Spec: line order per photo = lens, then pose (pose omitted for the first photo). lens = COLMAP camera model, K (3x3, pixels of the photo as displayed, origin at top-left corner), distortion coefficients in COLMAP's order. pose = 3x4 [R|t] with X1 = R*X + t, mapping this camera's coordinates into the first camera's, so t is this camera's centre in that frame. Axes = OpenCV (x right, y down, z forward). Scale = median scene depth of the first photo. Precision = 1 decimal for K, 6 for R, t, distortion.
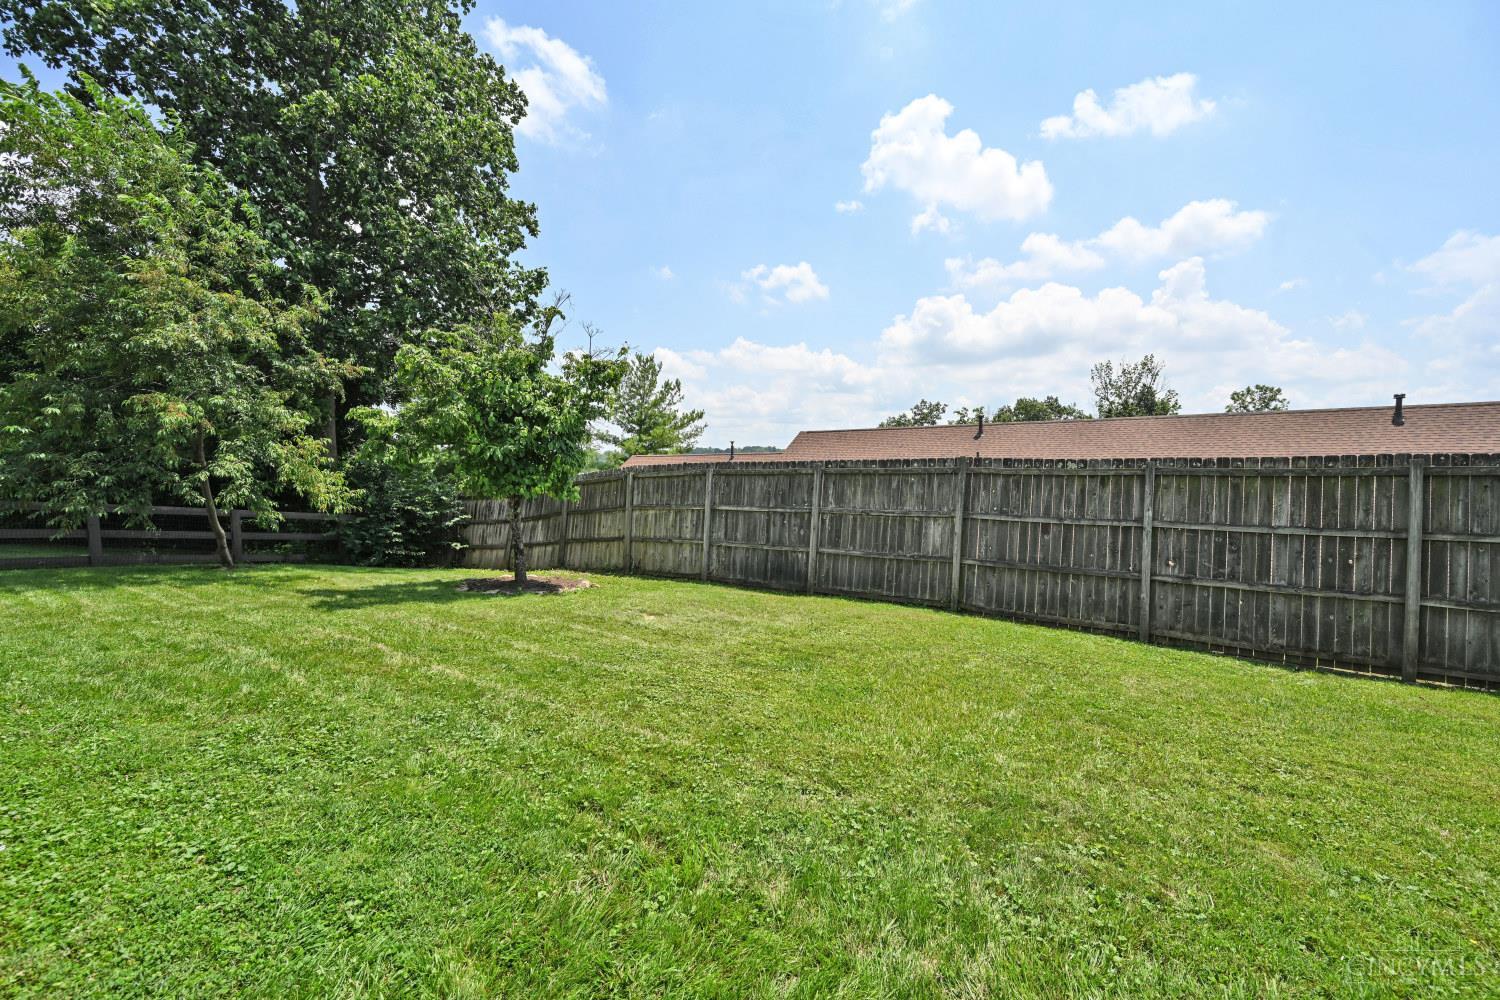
lens RADIAL K [[592.2, 0, 752.8], [0, 592.2, 502.8], [0, 0, 1]] dist [0.000022, 0.000099]
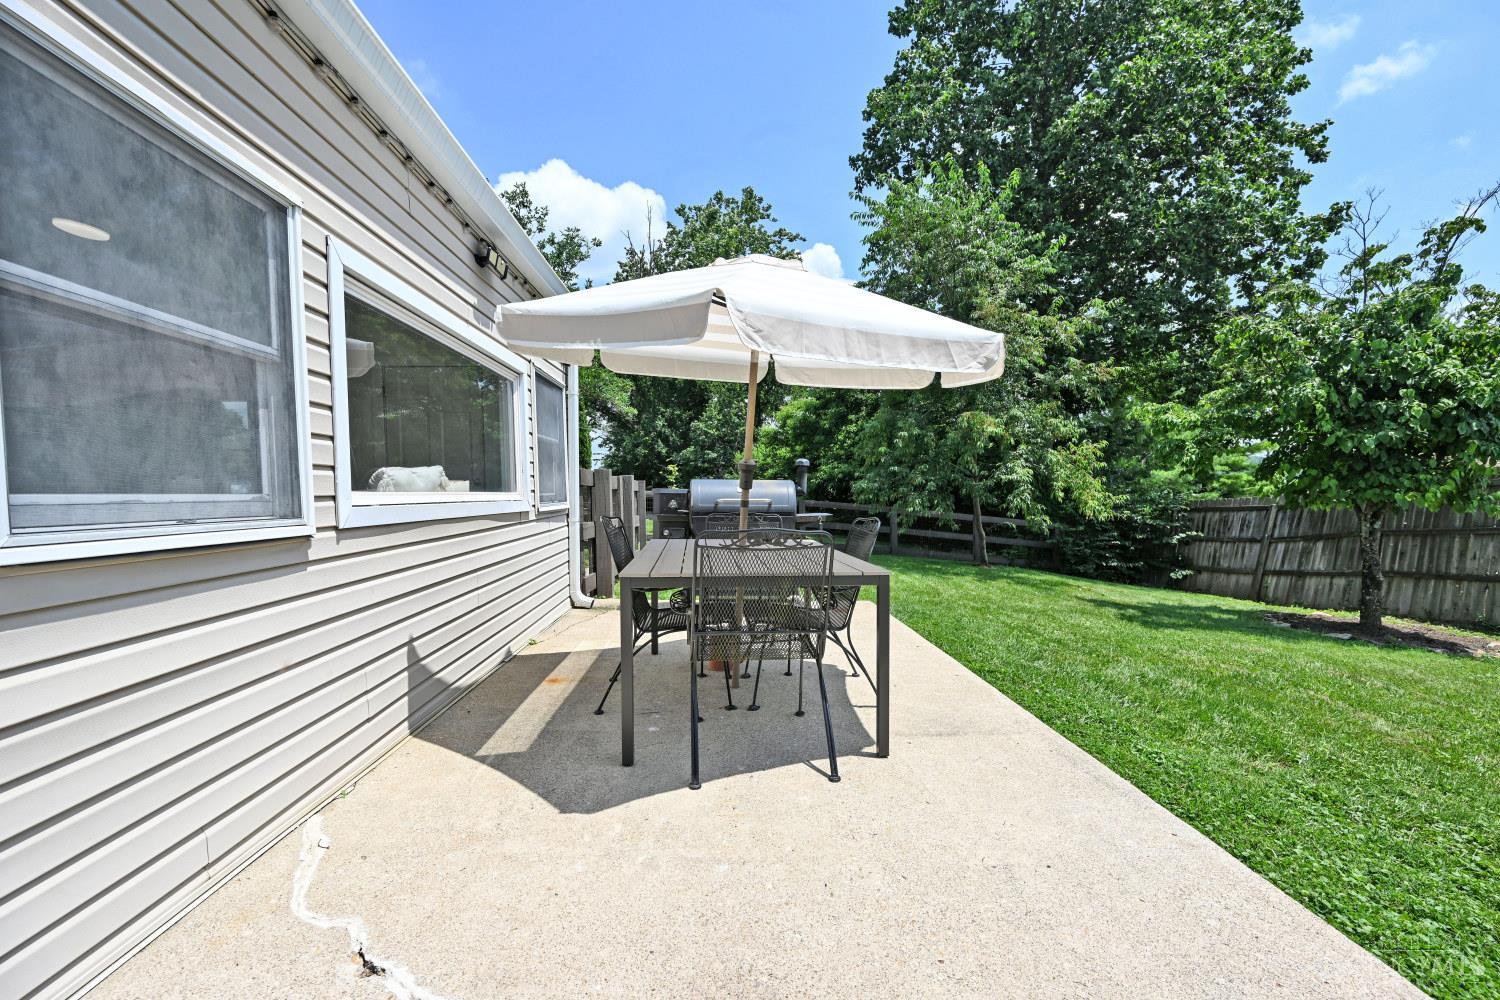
lens RADIAL K [[598.6, 0, 755.2], [0, 598.6, 505.1], [0, 0, 1]] dist [0.000202, -0.000230]
pose [[0.571036, 0.012991, -0.820822, -0.242042], [-0.029627, 0.999550, -0.004791, 0.014173], [0.820390, 0.027054, 0.571164, -0.011151]]
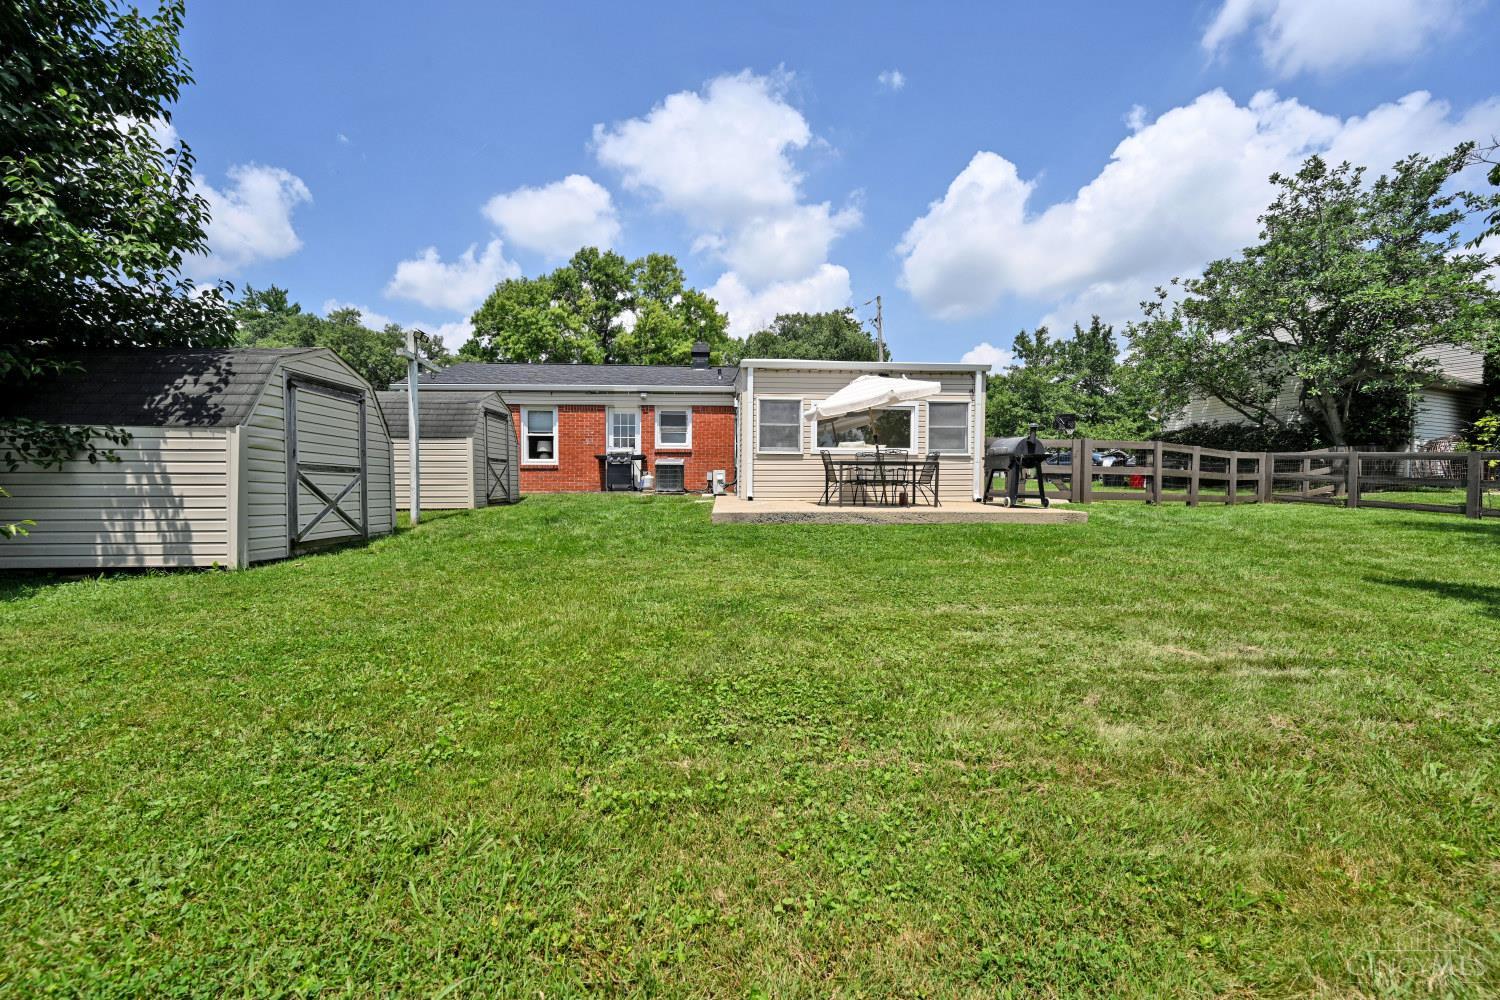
lens RADIAL K [[592.2, 0, 752.8], [0, 592.2, 502.8], [0, 0, 1]] dist [0.000022, 0.000099]
pose [[-0.817333, 0.012298, -0.576034, 0.277081], [-0.033936, 0.997009, 0.069437, 0.045906], [0.575165, 0.076302, -0.814471, 0.903631]]
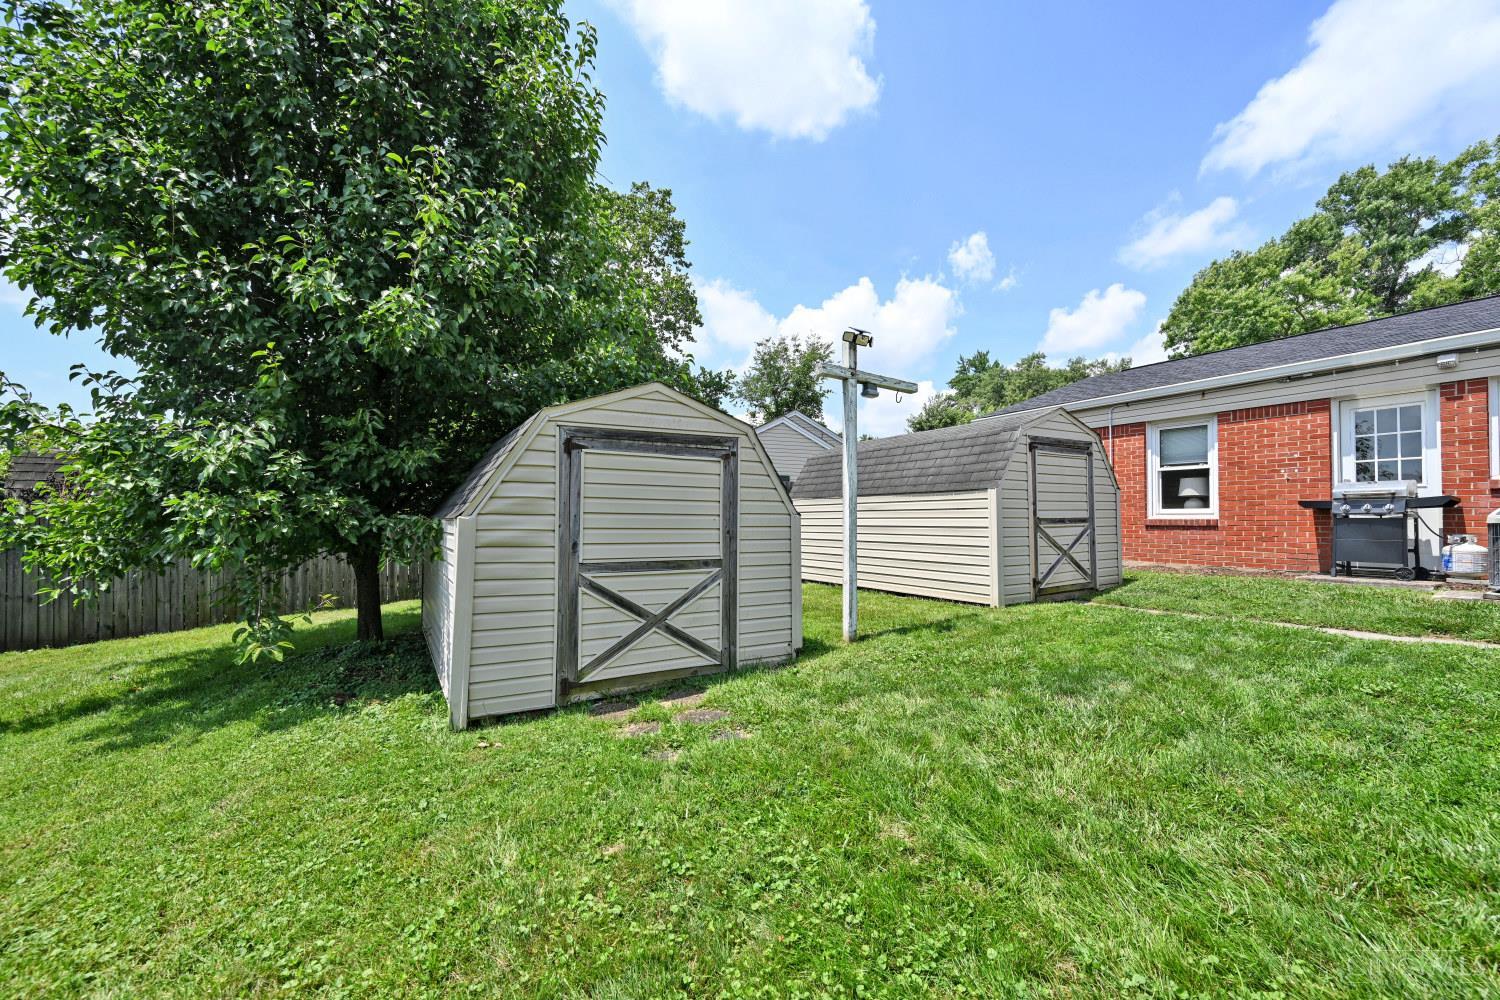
lens RADIAL K [[589.5, 0, 749.7], [0, 589.5, 506.0], [0, 0, 1]] dist [0.014625, -0.004878]
pose [[-0.891889, 0.006137, 0.452212, 0.016209], [0.019984, 0.999466, 0.025852, 0.016257], [-0.451812, 0.032094, -0.891536, 0.422864]]
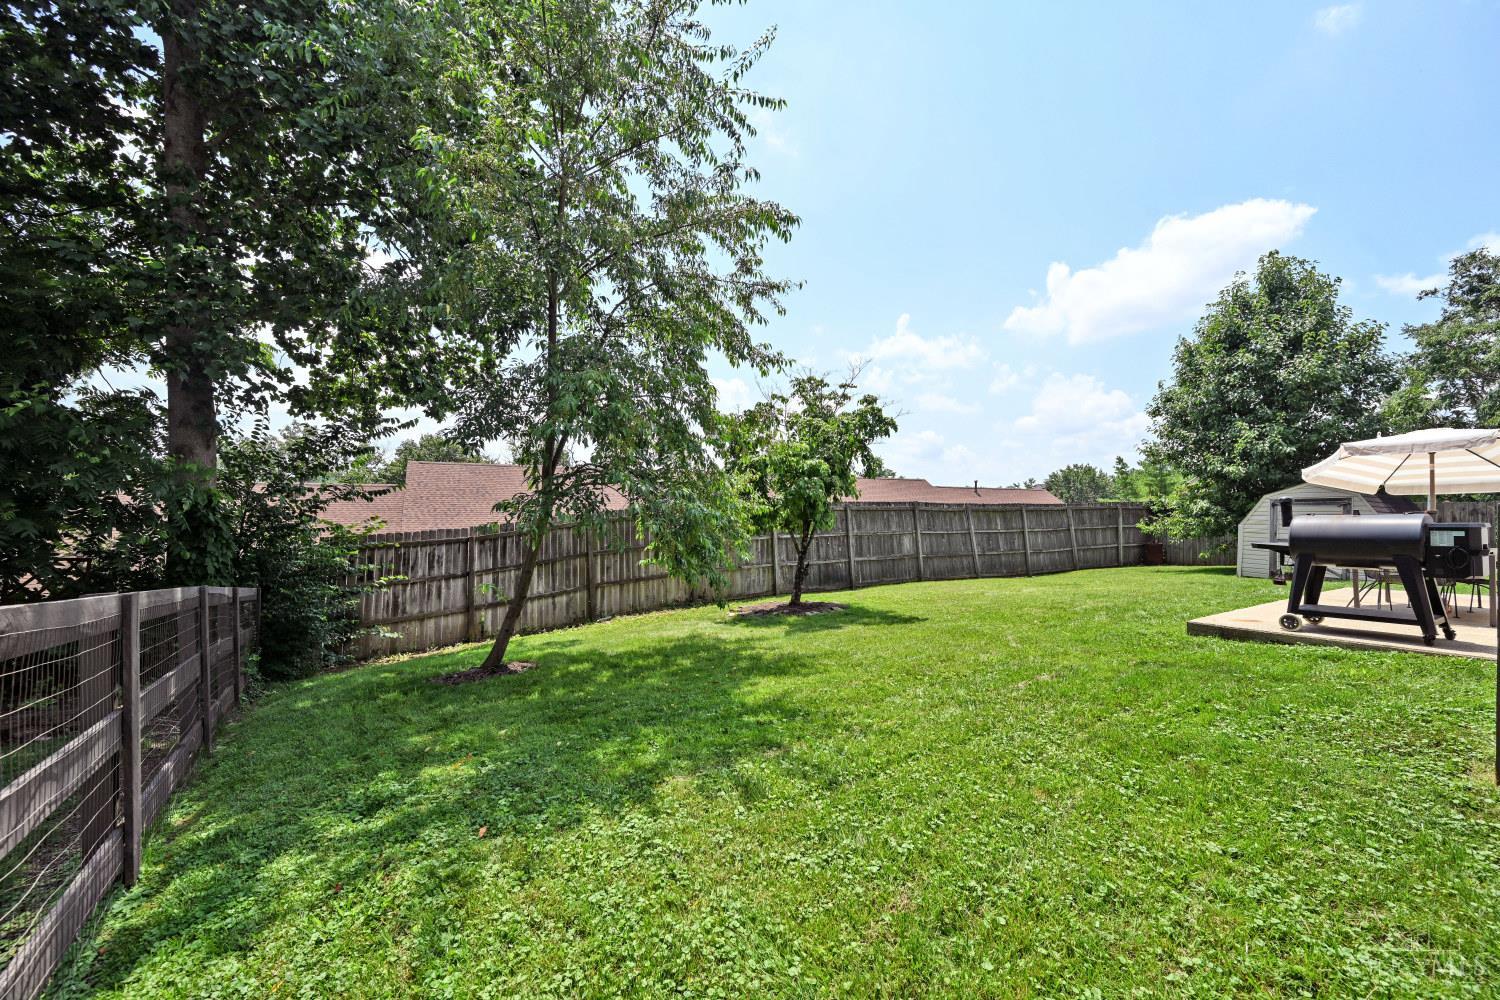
lens RADIAL K [[598.6, 0, 755.2], [0, 598.6, 505.1], [0, 0, 1]] dist [0.000202, -0.000230]
pose [[0.455230, 0.006322, 0.890351, -1.555174], [0.044643, 0.998555, -0.029915, -0.029898], [-0.889254, 0.053366, 0.454290, 0.569218]]
